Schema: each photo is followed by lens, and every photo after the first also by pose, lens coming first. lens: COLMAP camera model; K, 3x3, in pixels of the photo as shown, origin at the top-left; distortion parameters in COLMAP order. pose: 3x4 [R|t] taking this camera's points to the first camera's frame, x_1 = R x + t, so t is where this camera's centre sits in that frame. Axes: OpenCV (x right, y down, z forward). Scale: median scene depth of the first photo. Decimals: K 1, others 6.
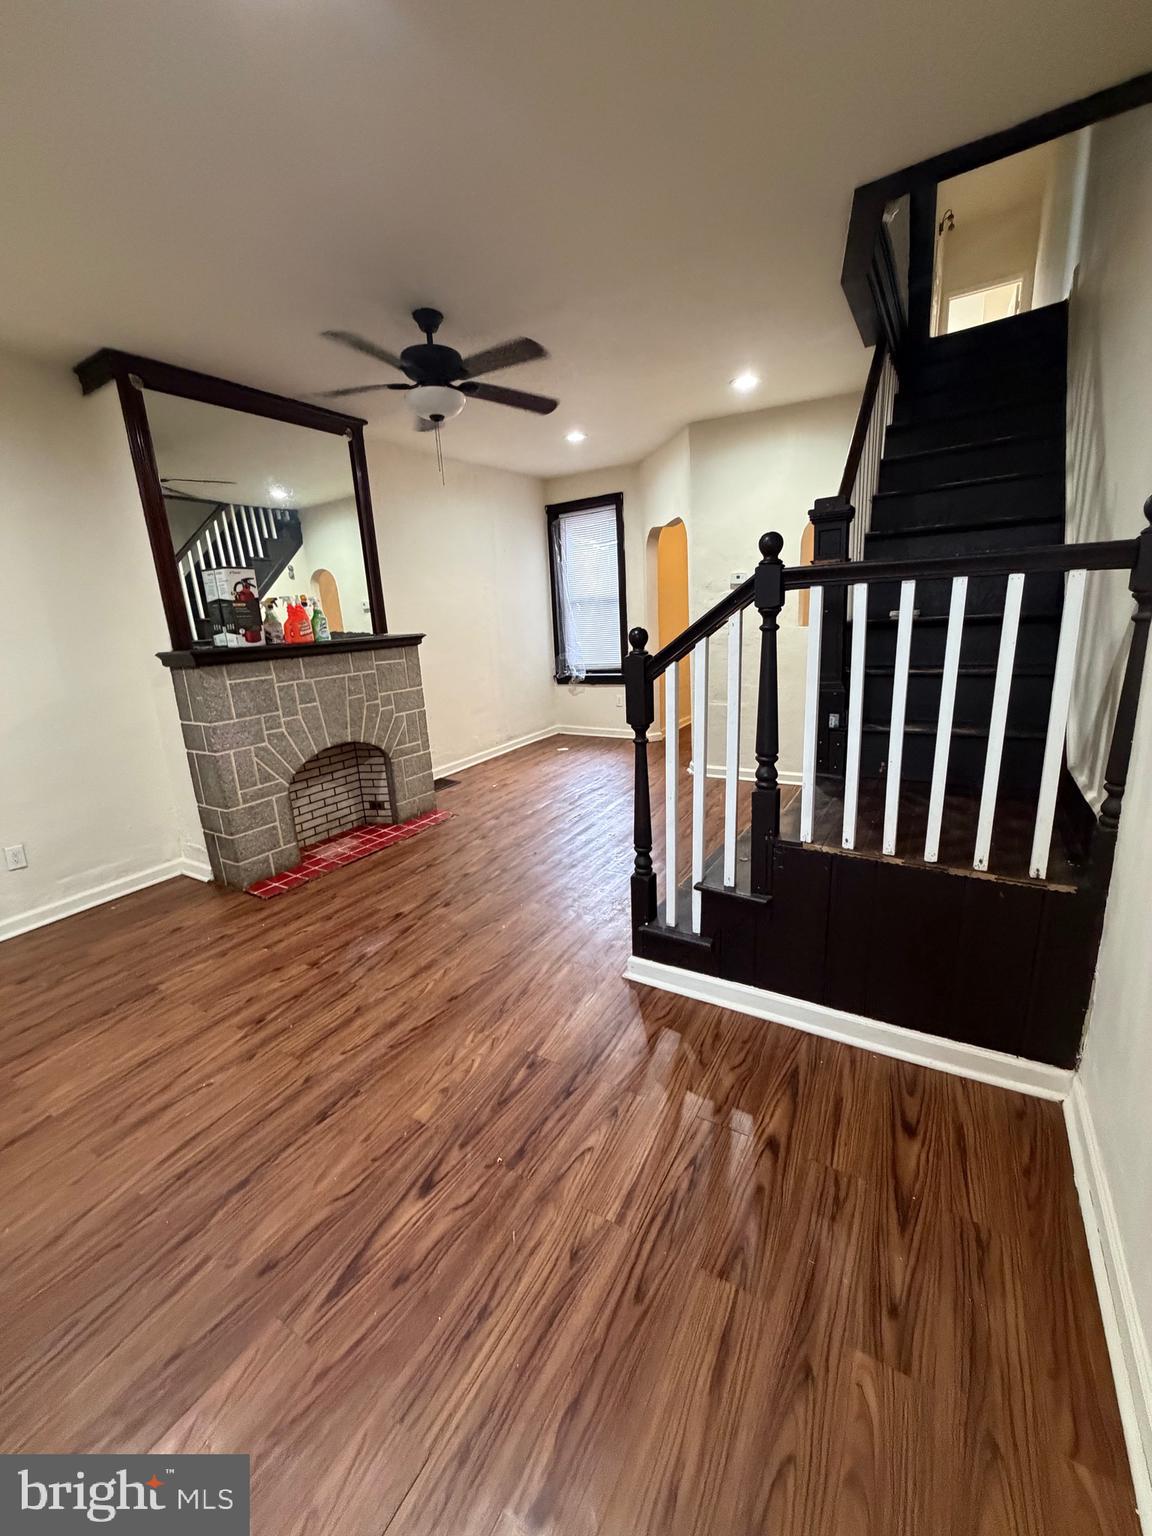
lens RADIAL K [[612.8, 0, 578.2], [0, 612.8, 762.2], [0, 0, 1]] dist [0.000785, 0.000387]
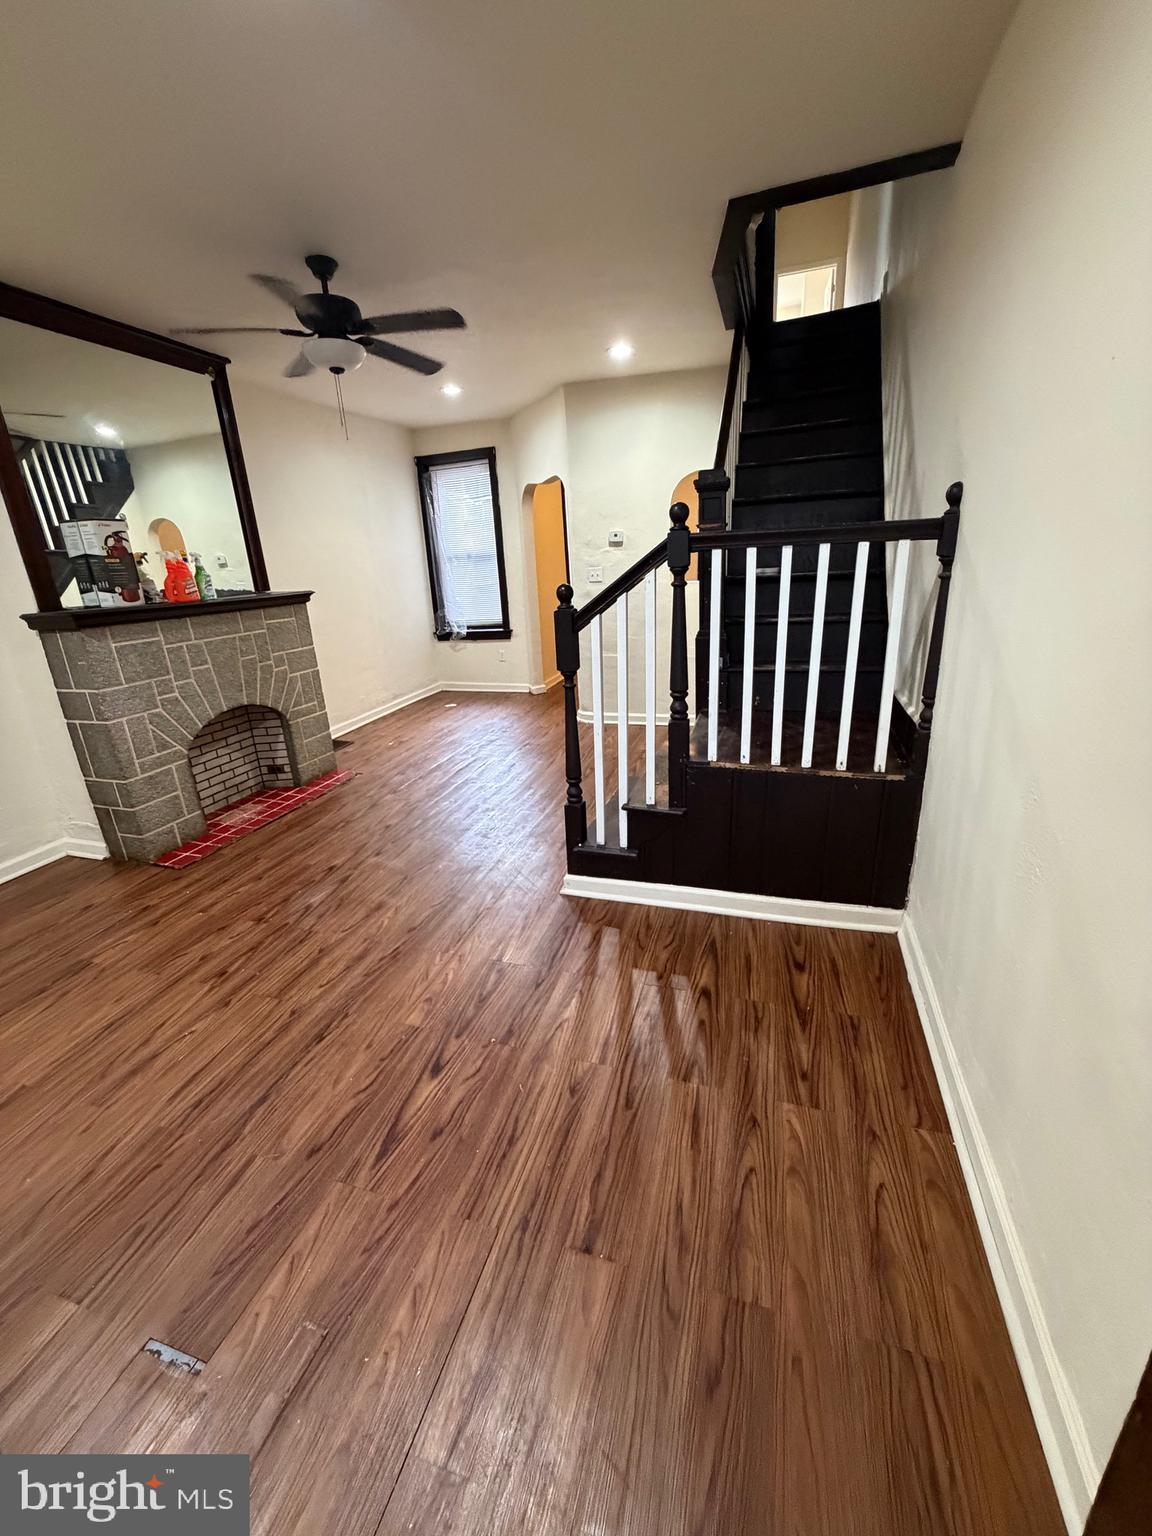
lens RADIAL K [[612.8, 0, 578.2], [0, 612.8, 762.2], [0, 0, 1]] dist [0.000785, 0.000387]
pose [[0.972764, -0.069278, 0.221203, -0.155998], [0.053887, 0.995736, 0.074878, 0.024975], [-0.225447, -0.060918, 0.972349, -0.129708]]
